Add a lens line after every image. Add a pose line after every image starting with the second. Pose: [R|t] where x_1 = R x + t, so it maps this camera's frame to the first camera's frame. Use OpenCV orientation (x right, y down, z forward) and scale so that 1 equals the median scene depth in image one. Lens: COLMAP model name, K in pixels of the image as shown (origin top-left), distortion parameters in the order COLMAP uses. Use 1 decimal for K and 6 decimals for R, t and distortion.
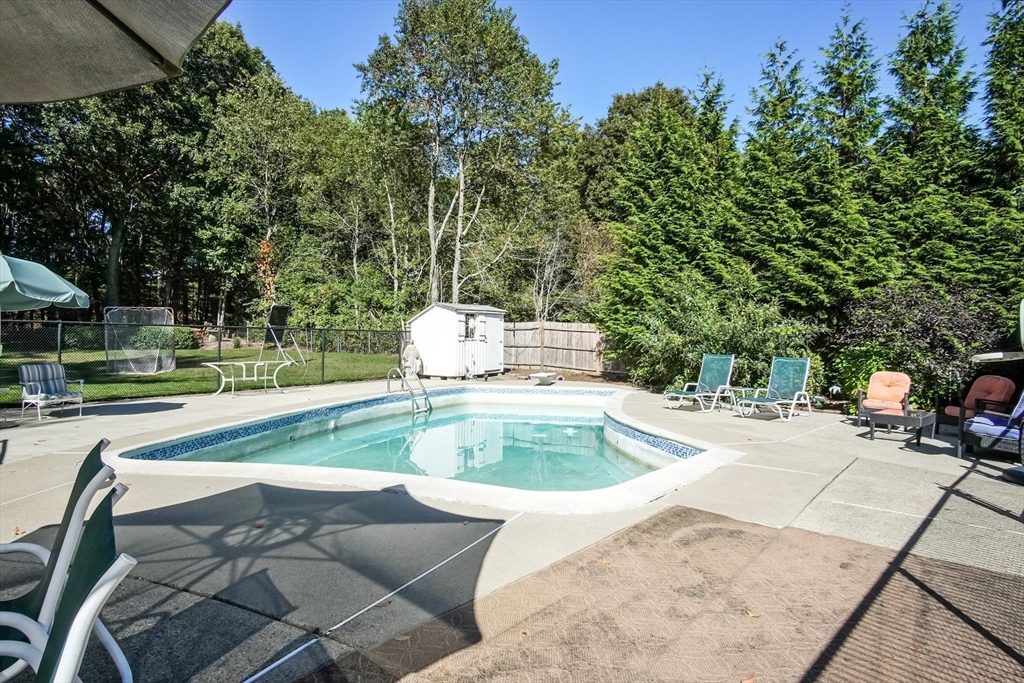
lens RADIAL K [[570.4, 0, 517.1], [0, 570.4, 344.9], [0, 0, 1]] dist [-0.026916, 0.003925]
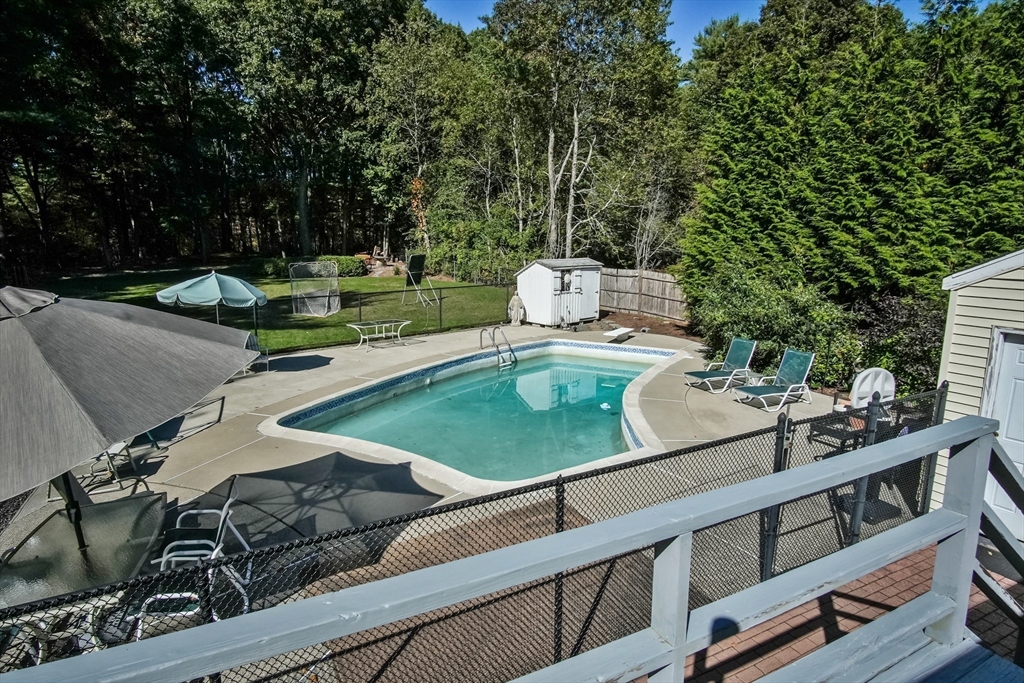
lens RADIAL K [[570.4, 0, 506.9], [0, 570.4, 340.6], [0, 0, 1]] dist [-0.026916, 0.003925]
pose [[0.955315, 0.043238, -0.292411, 0.143228], [0.005219, 0.986622, 0.162939, -0.101512], [0.295545, -0.157184, 0.942309, -0.121264]]
